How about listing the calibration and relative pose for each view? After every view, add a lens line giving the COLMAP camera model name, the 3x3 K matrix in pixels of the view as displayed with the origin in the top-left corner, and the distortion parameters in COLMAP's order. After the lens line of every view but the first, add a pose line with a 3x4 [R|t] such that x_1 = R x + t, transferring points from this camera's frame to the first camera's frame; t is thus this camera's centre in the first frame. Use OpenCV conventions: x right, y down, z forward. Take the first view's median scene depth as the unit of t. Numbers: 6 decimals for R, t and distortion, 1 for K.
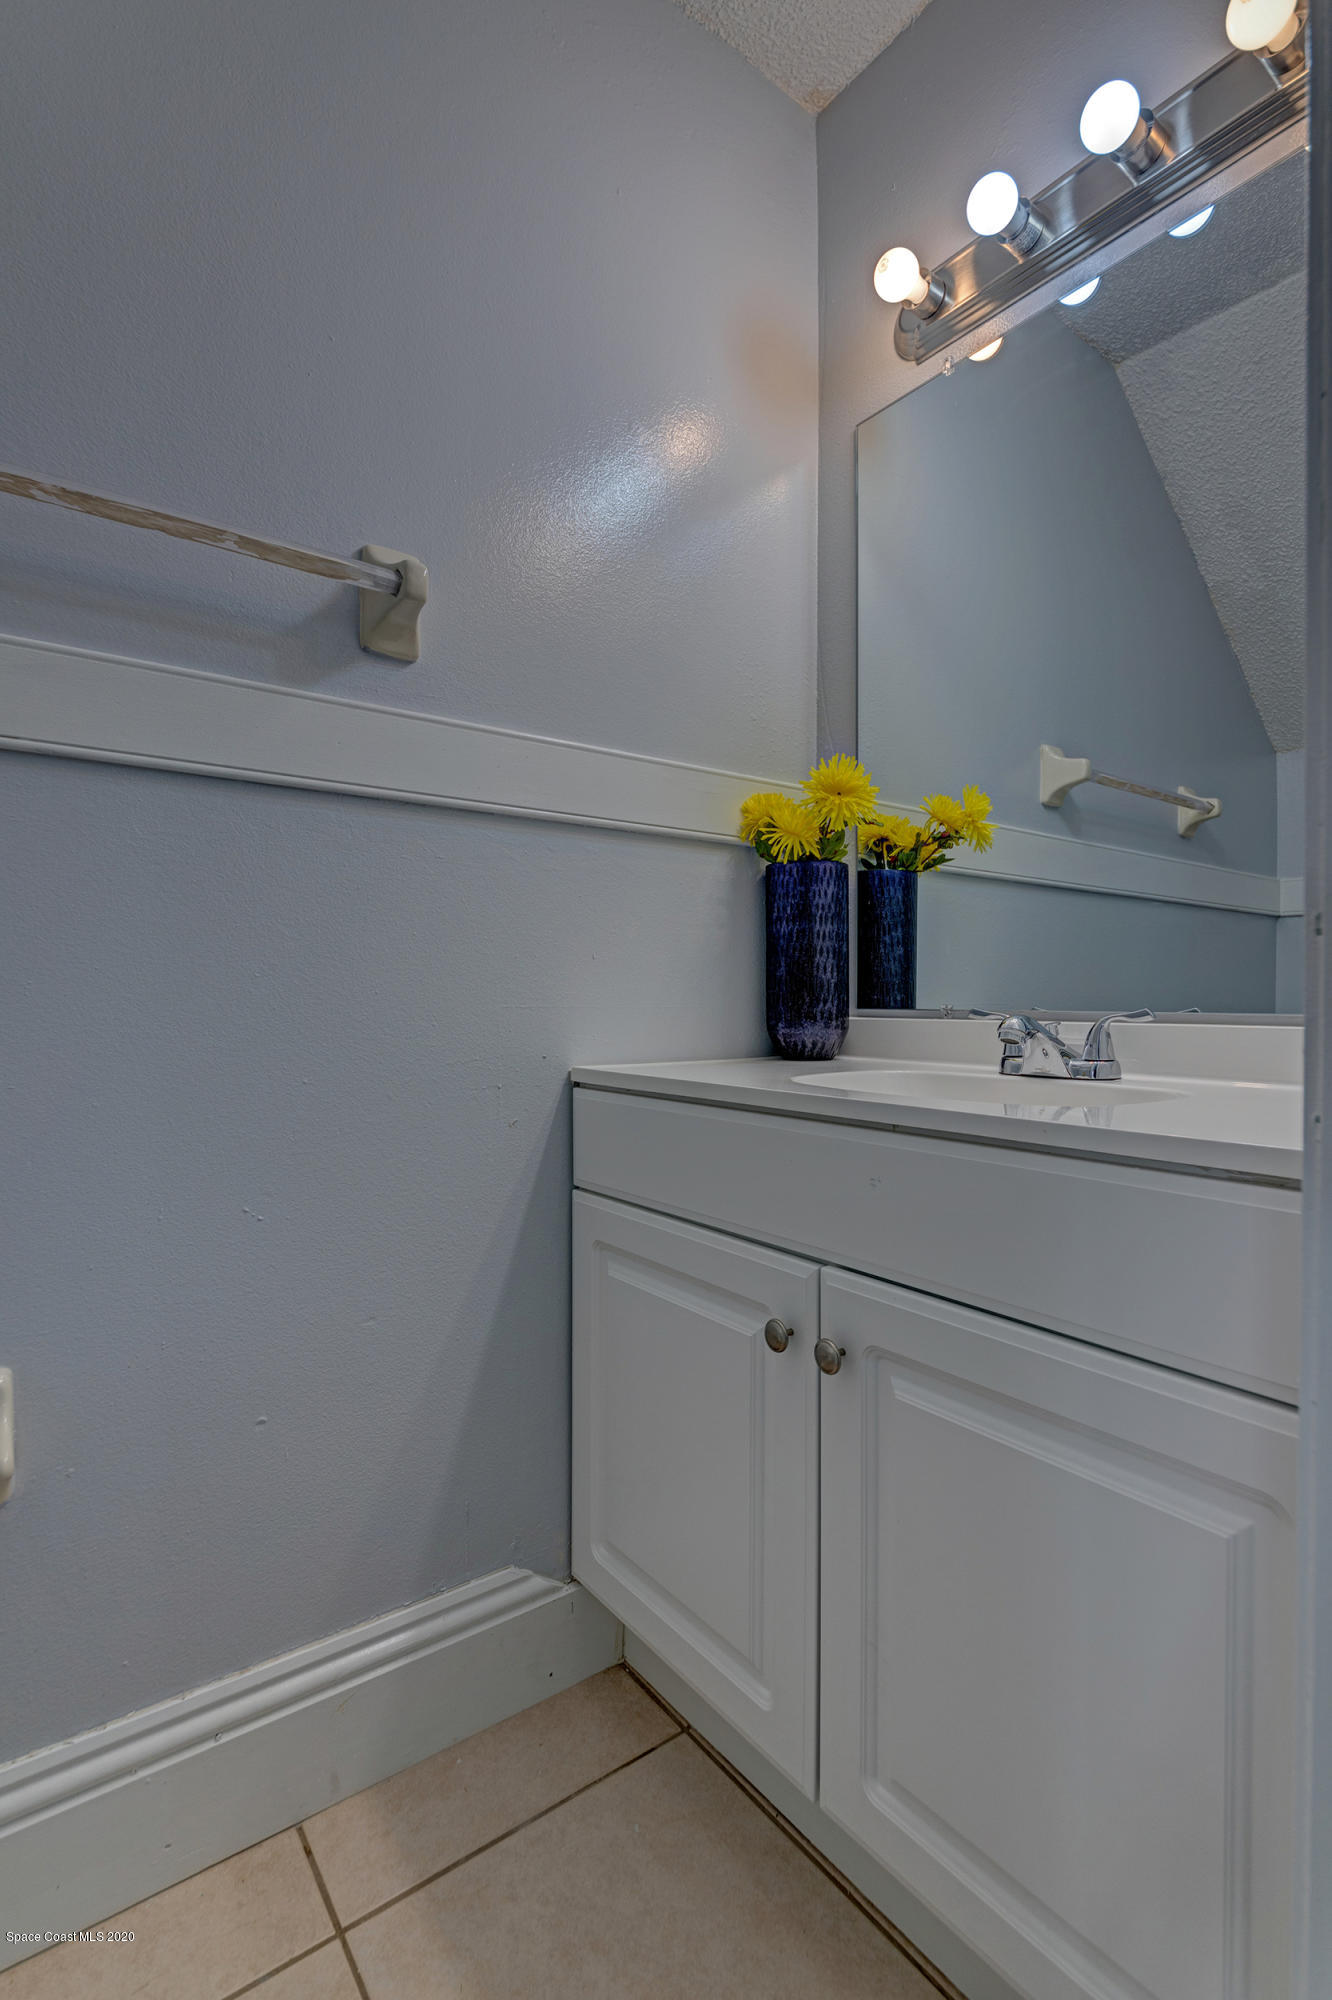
lens RADIAL K [[938.9, 0, 662.1], [0, 938.9, 998.4], [0, 0, 1]] dist [-0.001432, -0.000390]
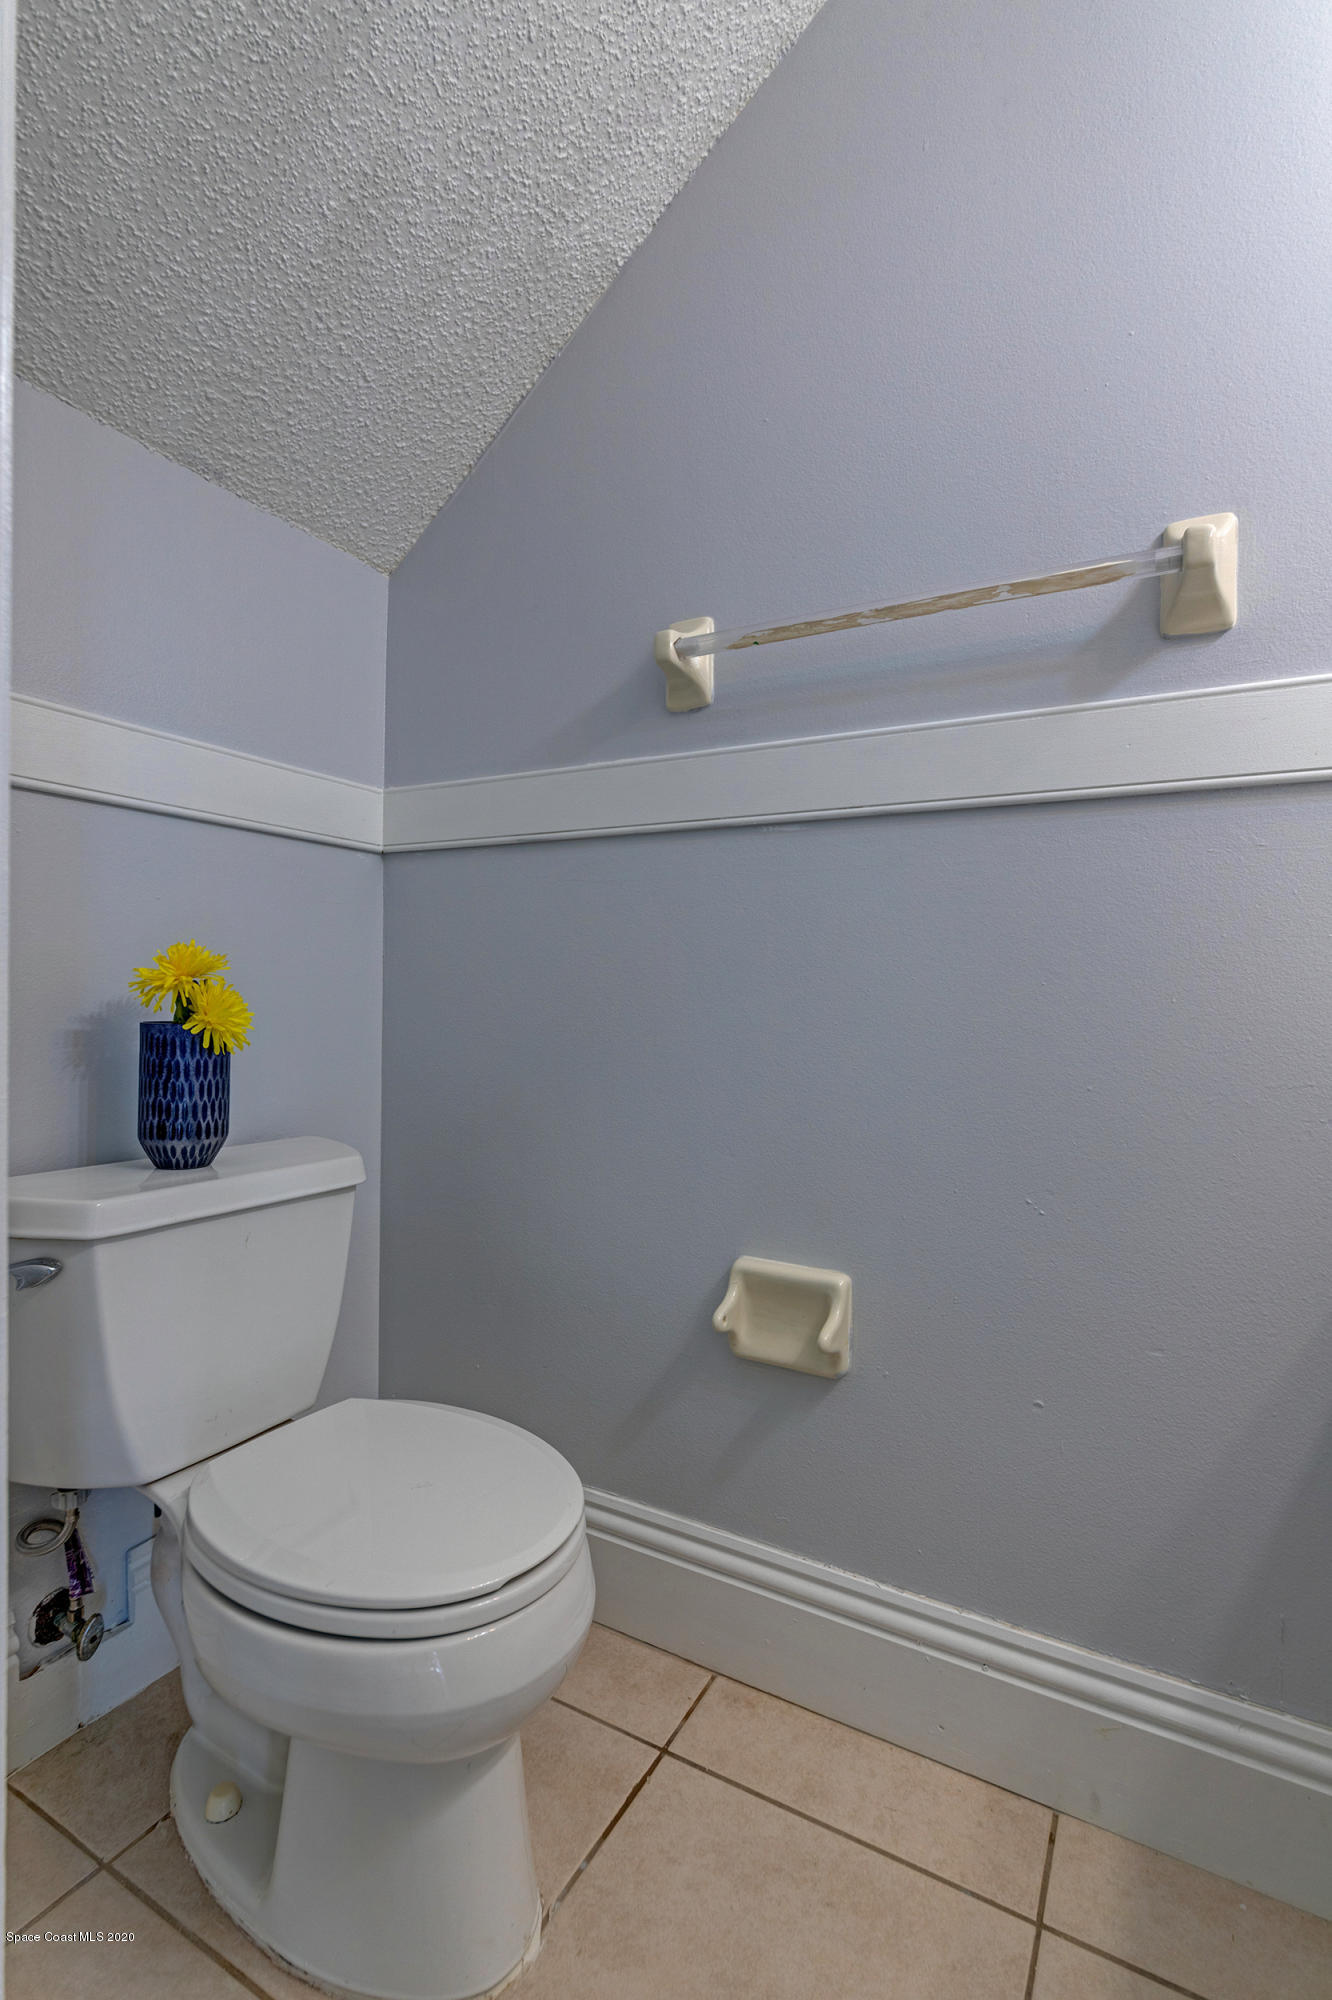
lens RADIAL K [[938.9, 0, 664.7], [0, 938.9, 997.2], [0, 0, 1]] dist [-0.001432, -0.000390]
pose [[0.420264, 0.009803, -0.907349, 0.360856], [-0.021174, 0.999775, 0.000995, -0.000911], [0.907155, 0.018794, 0.420377, 0.167538]]
